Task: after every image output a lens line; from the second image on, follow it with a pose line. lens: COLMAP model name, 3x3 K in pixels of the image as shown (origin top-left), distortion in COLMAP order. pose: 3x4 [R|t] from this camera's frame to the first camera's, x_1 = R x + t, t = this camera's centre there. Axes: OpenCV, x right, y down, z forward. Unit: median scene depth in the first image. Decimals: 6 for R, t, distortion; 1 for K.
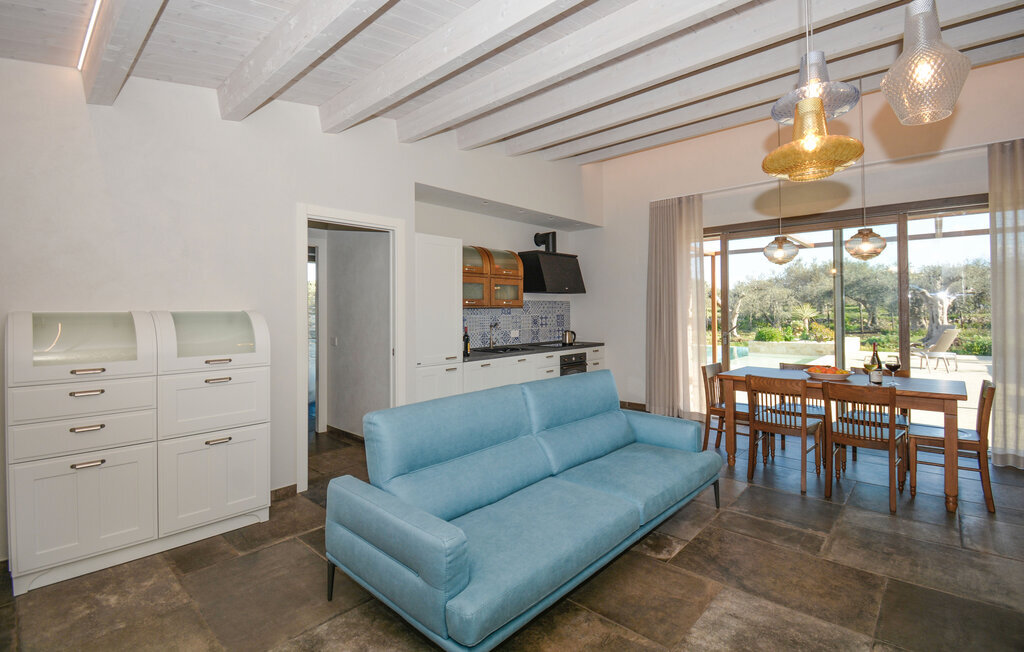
lens RADIAL K [[462.6, 0, 520.3], [0, 462.6, 312.6], [0, 0, 1]] dist [0.016067, -0.021551]
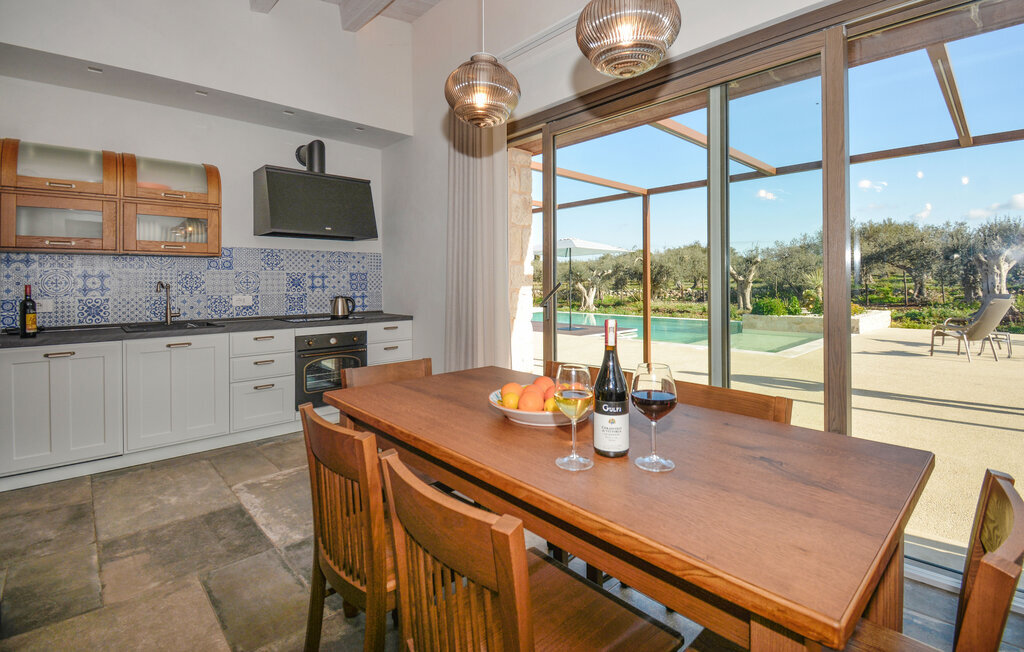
lens RADIAL K [[466.5, 0, 516.9], [0, 466.5, 280.2], [0, 0, 1]] dist [0.015797, -0.021012]
pose [[0.996978, -0.000985, -0.077679, 0.398035], [0.000219, 0.999951, -0.009878, 0.023534], [0.077685, 0.009831, 0.996929, 0.378169]]
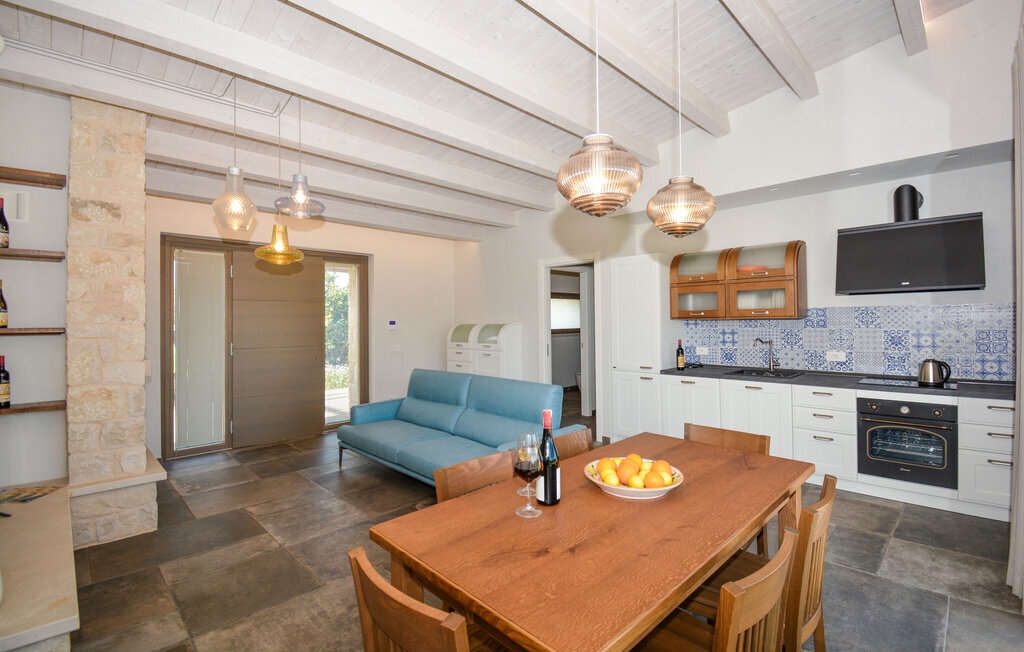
lens RADIAL K [[462.6, 0, 520.3], [0, 462.6, 312.6], [0, 0, 1]] dist [0.016067, -0.021551]
pose [[-0.046761, -0.009353, -0.998862, 0.671161], [0.006583, 0.999932, -0.009671, -0.014576], [0.998884, -0.007028, -0.046696, 0.547858]]
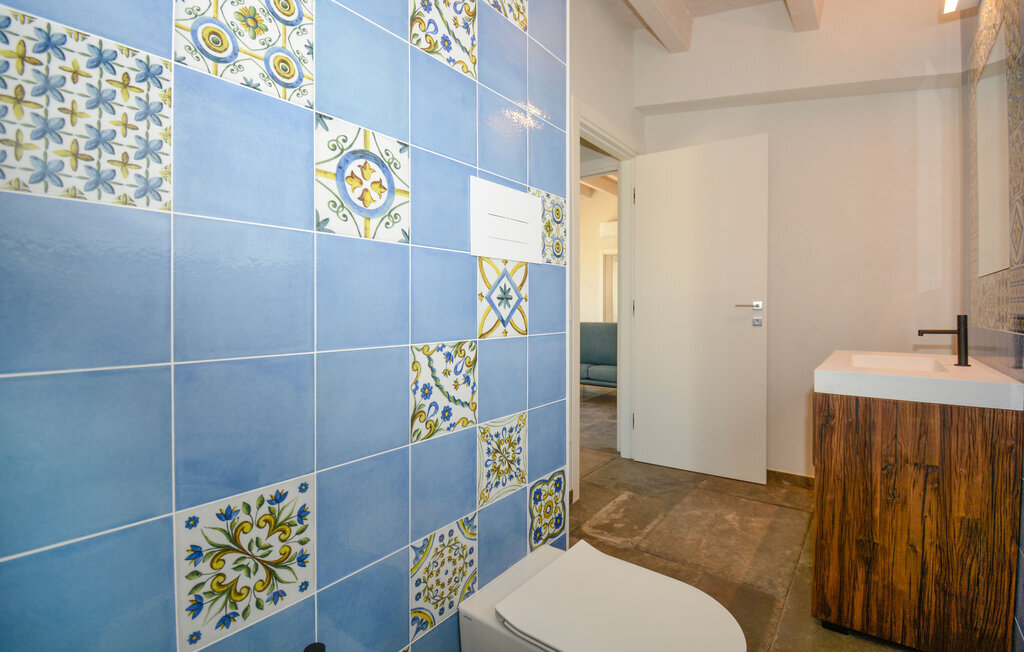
lens RADIAL K [[462.6, 0, 520.3], [0, 462.6, 312.6], [0, 0, 1]] dist [0.016067, -0.021551]
pose [[-0.076249, -0.003963, 0.997081, -0.289499], [0.005400, 0.999976, 0.004387, 0.043358], [-0.997074, 0.005719, -0.076226, 0.956234]]
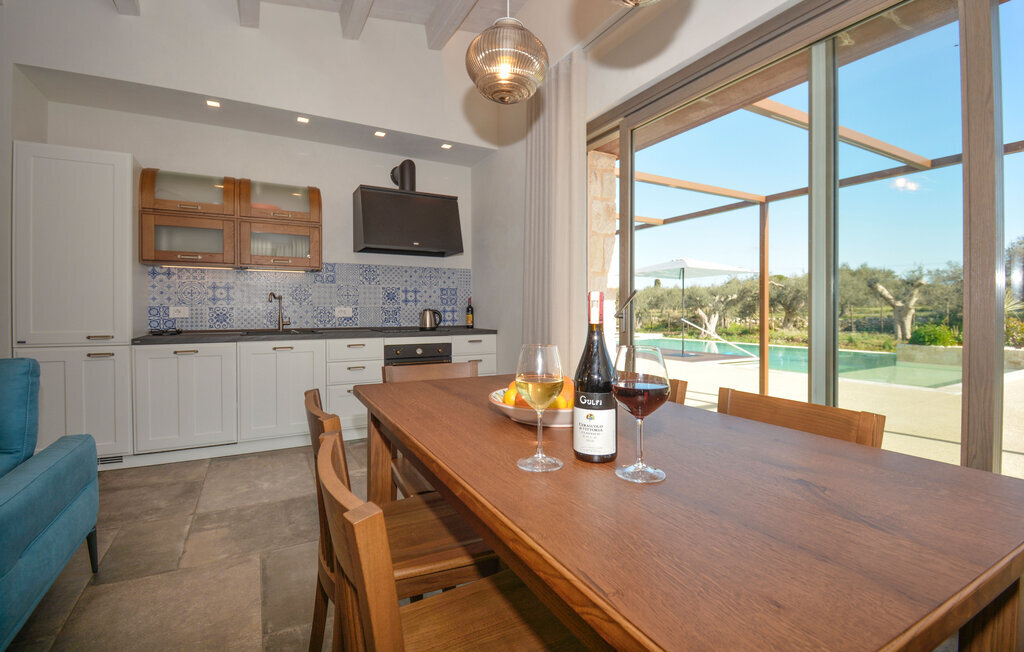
lens RADIAL K [[462.6, 0, 520.3], [0, 462.6, 312.6], [0, 0, 1]] dist [0.016067, -0.021551]
pose [[0.948030, 0.006911, -0.318106, 0.441404], [-0.006771, 0.999976, 0.001547, 0.042360], [0.318109, 0.000687, 0.948054, 0.415673]]
